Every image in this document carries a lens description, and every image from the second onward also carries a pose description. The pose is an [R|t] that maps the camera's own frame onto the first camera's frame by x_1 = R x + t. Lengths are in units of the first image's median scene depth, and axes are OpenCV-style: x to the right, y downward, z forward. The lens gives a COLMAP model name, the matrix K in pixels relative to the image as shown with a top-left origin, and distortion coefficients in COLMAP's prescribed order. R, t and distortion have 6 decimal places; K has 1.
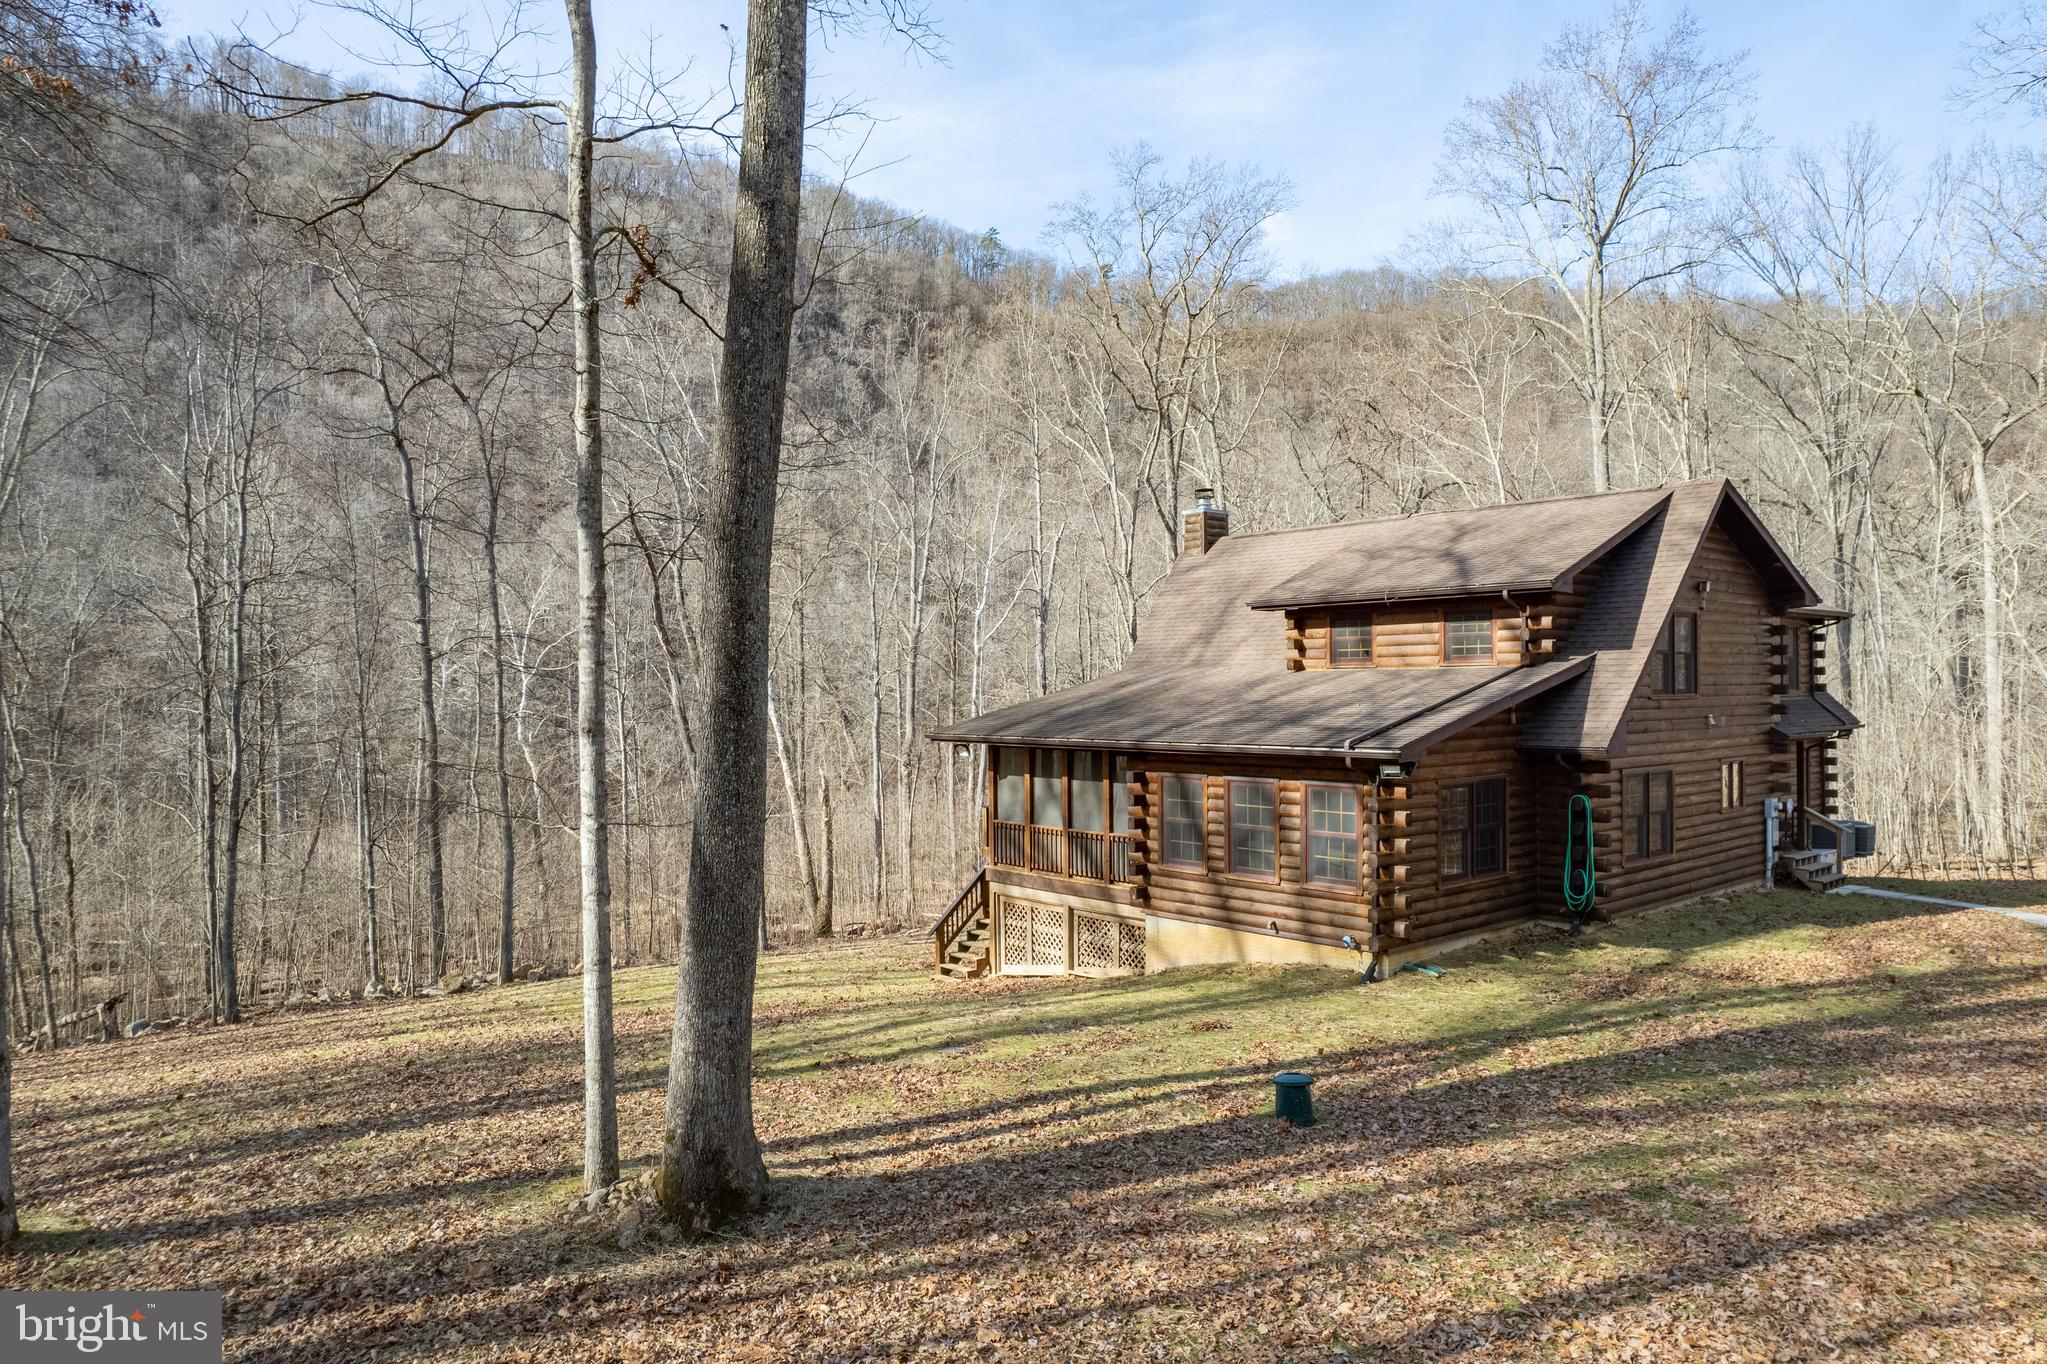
lens RADIAL K [[1314.8, 0, 1036.9], [0, 1314.8, 681.5], [0, 0, 1]] dist [-0.053661, 0.035819]
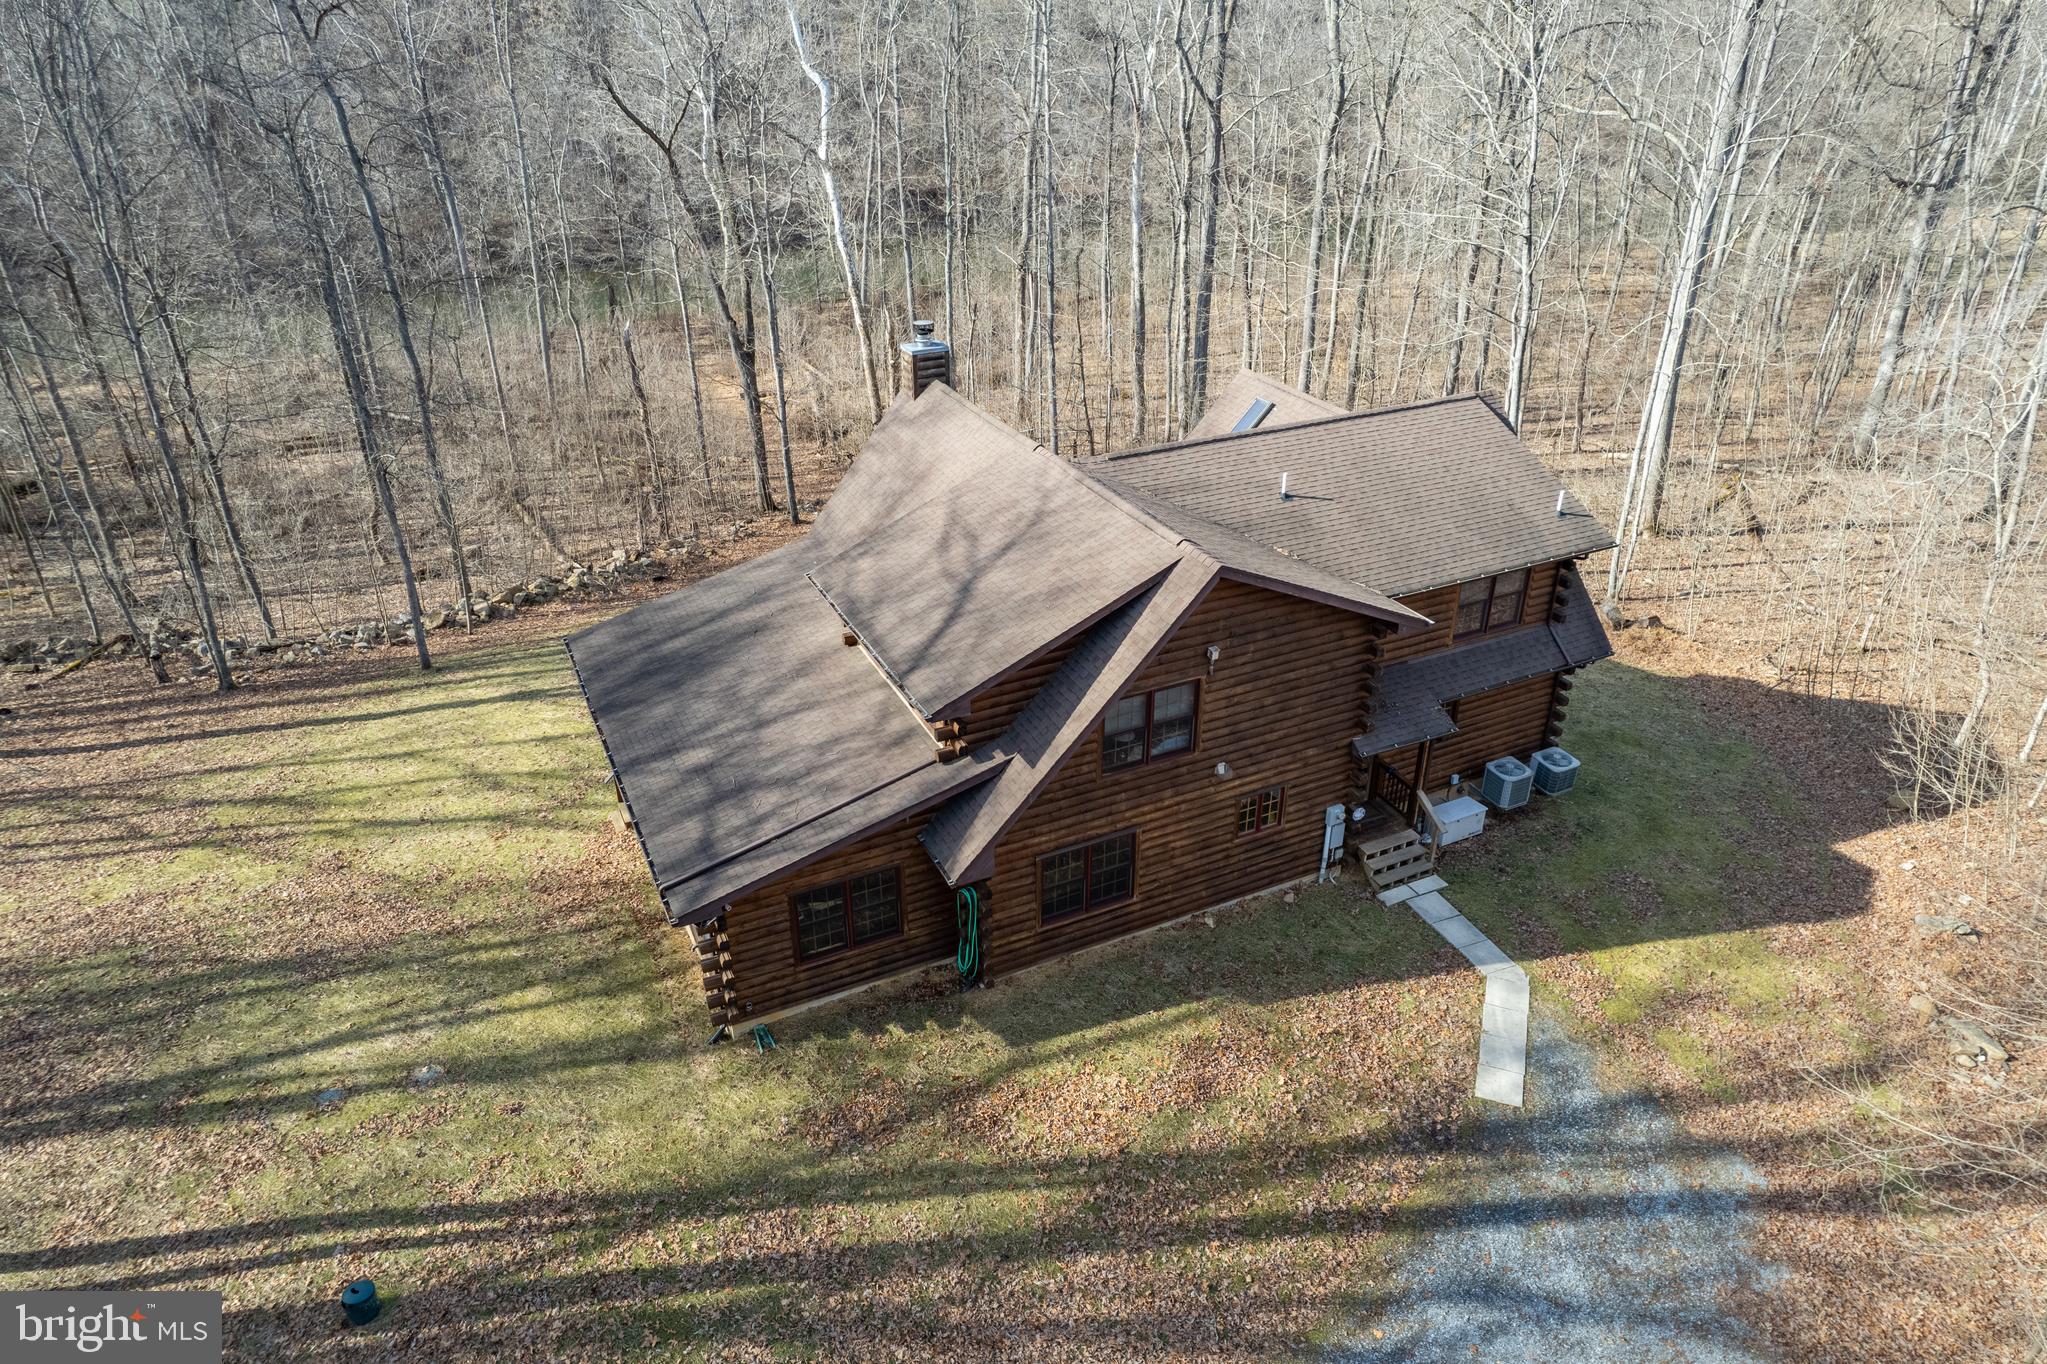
lens RADIAL K [[1314.8, 0, 1029.6], [0, 1314.8, 694.8], [0, 0, 1]] dist [-0.053661, 0.035819]
pose [[0.964919, 0.132590, -0.226607, 0.633424], [-0.003428, 0.869400, 0.494097, -0.533476], [0.262525, -0.475987, 0.839355, 0.175404]]
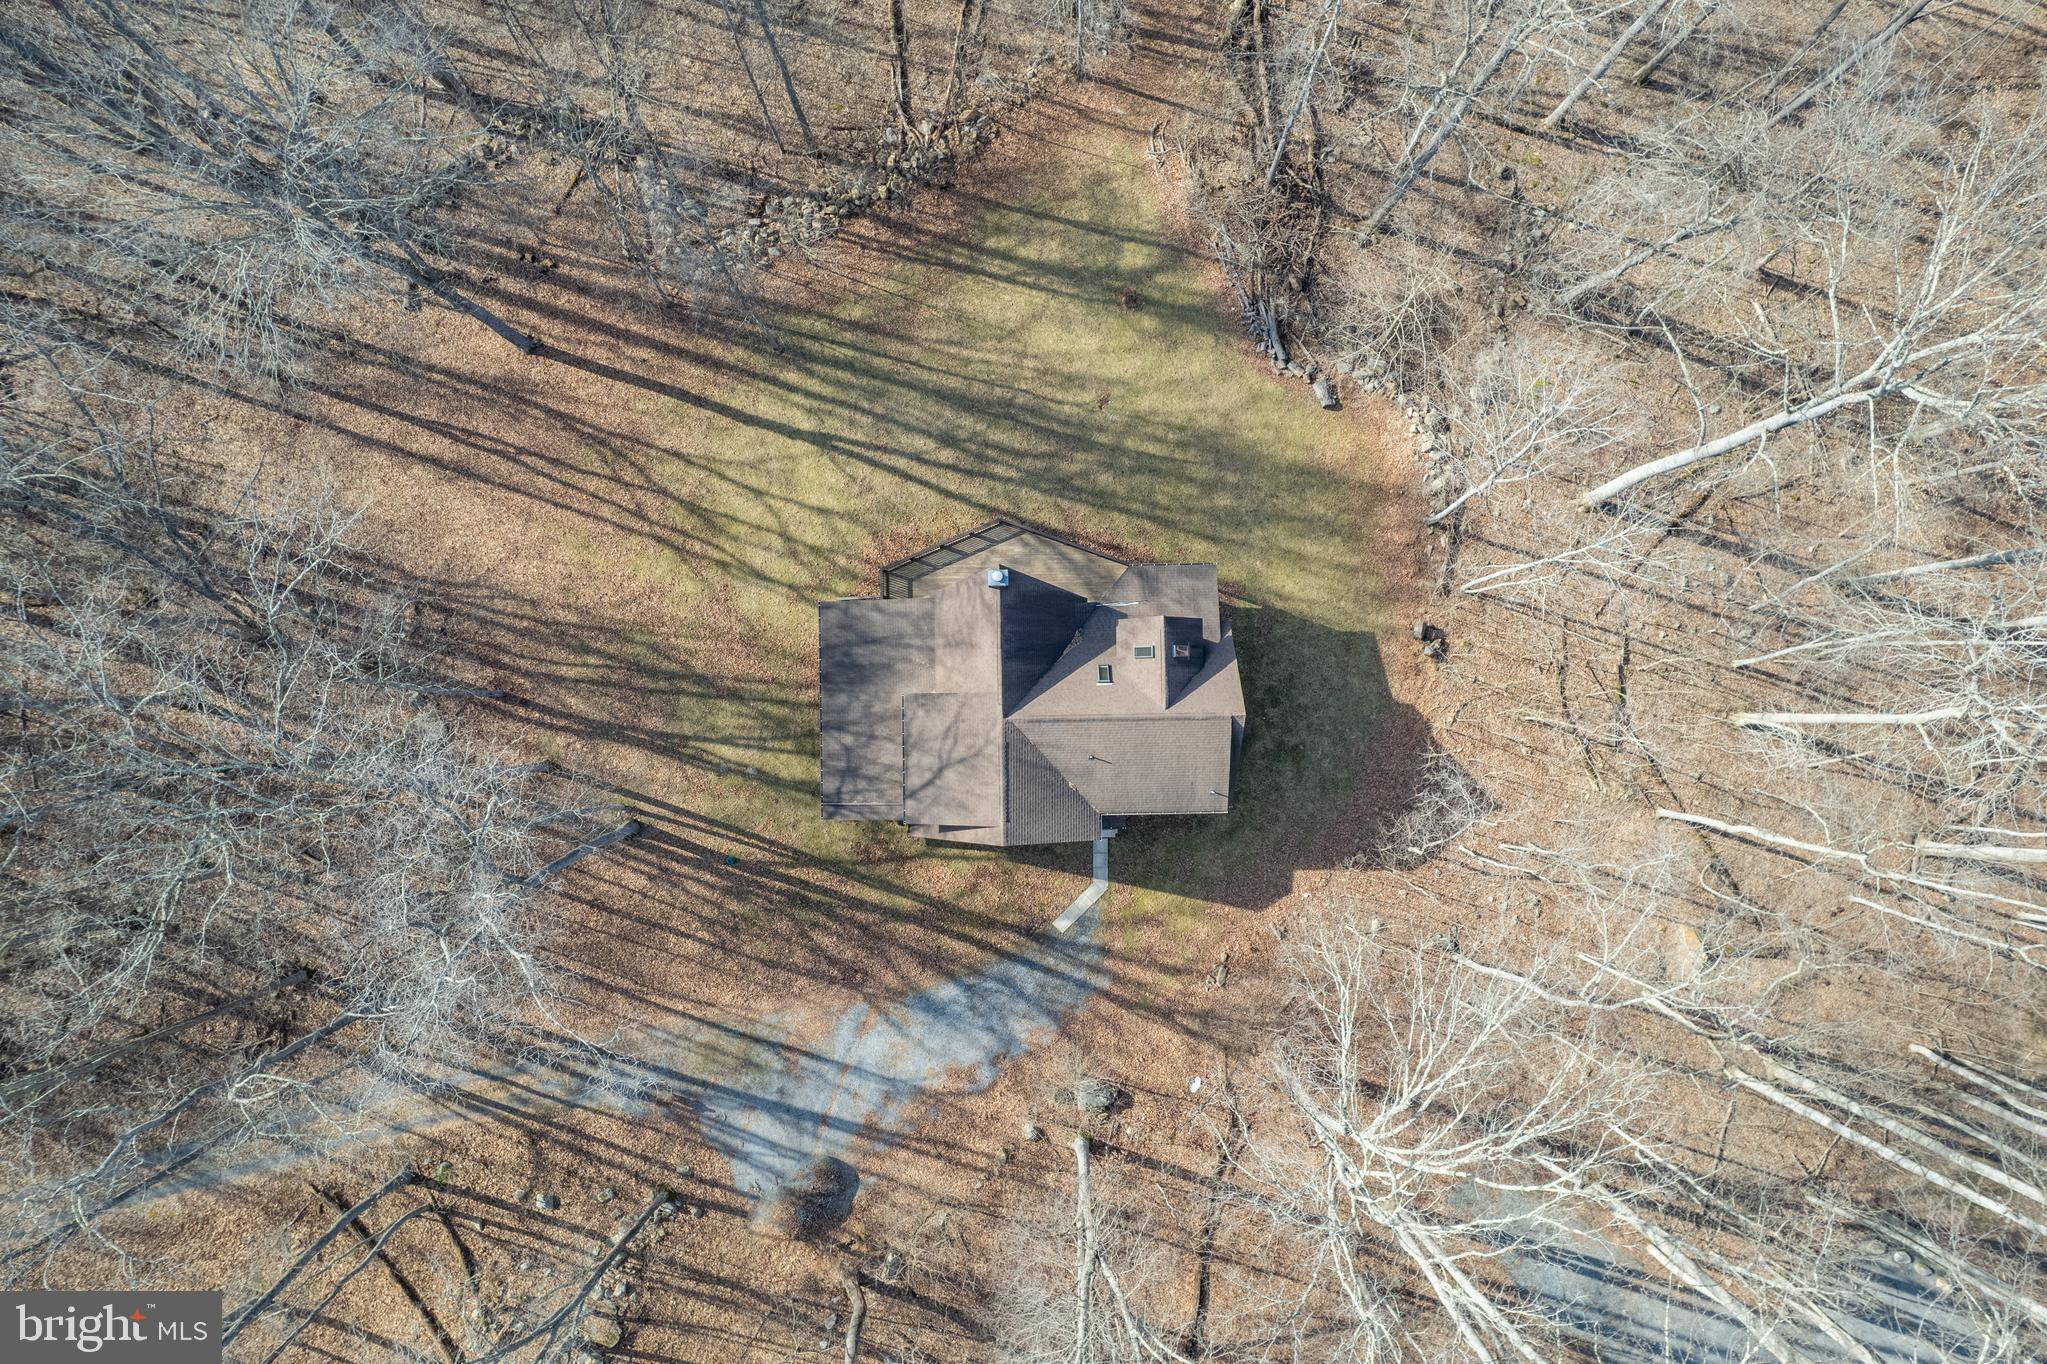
lens RADIAL K [[1314.8, 0, 1018.5], [0, 1314.8, 687.1], [0, 0, 1]] dist [-0.053661, 0.035819]
pose [[0.763668, 0.645581, 0.006118, 0.341097], [-0.000655, -0.008702, 0.999962, -2.820530], [0.645609, -0.763642, -0.006223, 1.299830]]
